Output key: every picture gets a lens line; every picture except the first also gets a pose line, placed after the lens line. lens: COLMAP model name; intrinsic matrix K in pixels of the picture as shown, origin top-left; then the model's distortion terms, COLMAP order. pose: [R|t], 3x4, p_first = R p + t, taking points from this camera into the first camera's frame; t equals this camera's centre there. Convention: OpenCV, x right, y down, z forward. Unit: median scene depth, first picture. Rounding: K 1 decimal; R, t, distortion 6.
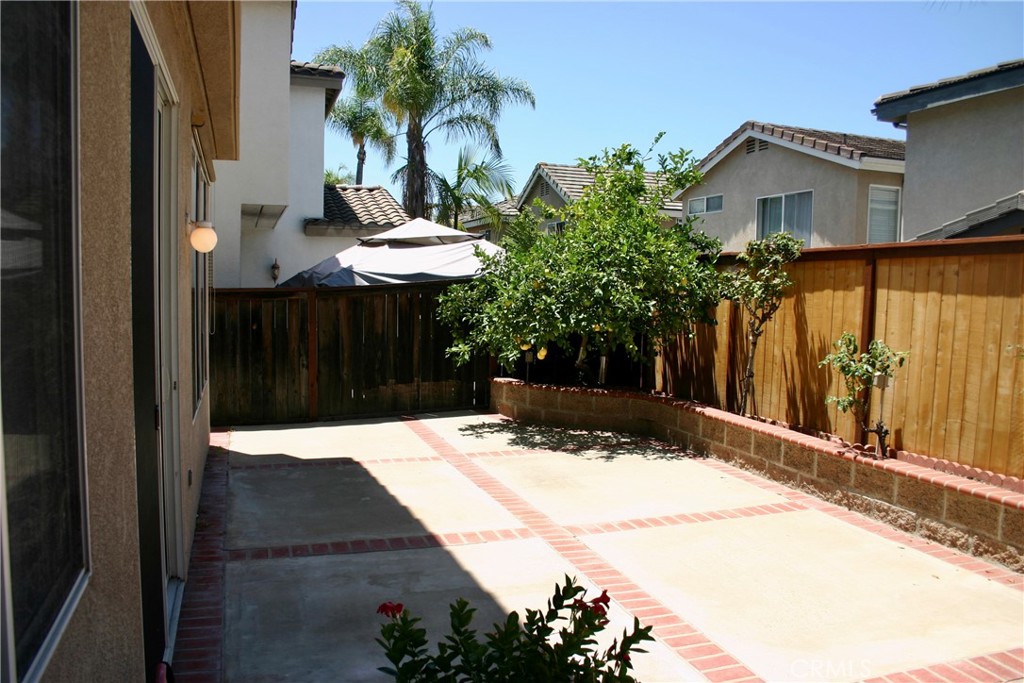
lens RADIAL K [[816.8, 0, 517.7], [0, 816.8, 342.1], [0, 0, 1]] dist [-0.142170, 0.097781]
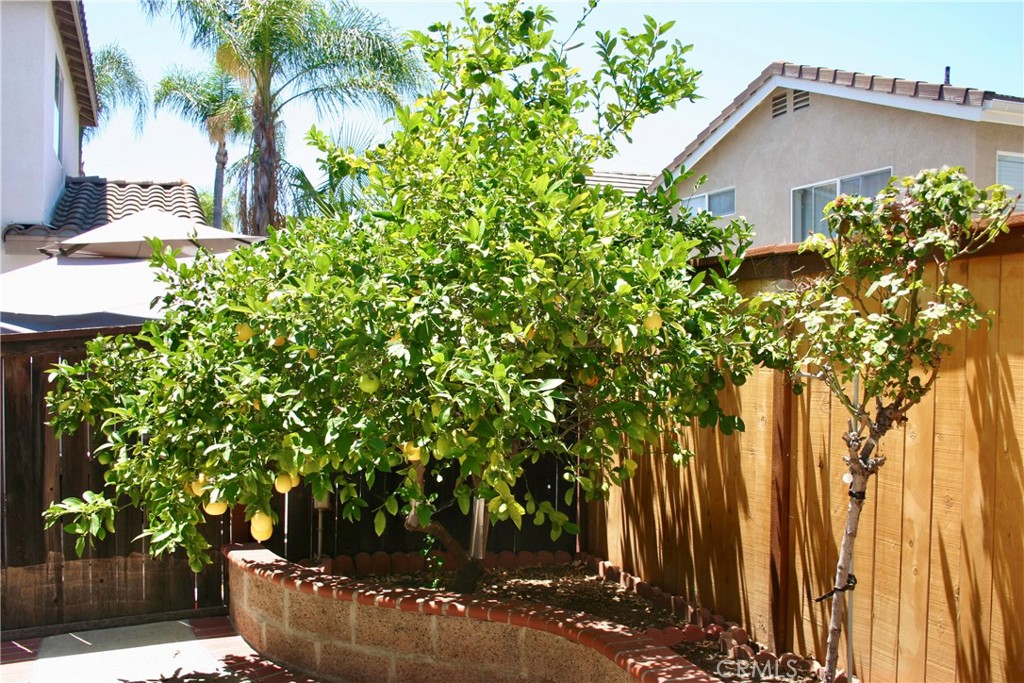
lens RADIAL K [[972.9, 0, 509.0], [0, 972.9, 344.3], [0, 0, 1]] dist [-0.075182, 0.000000]
pose [[0.999653, -0.011006, 0.023917, 0.120805], [0.012508, 0.997899, -0.063567, -0.034469], [-0.023167, 0.063844, 0.997691, 0.527978]]
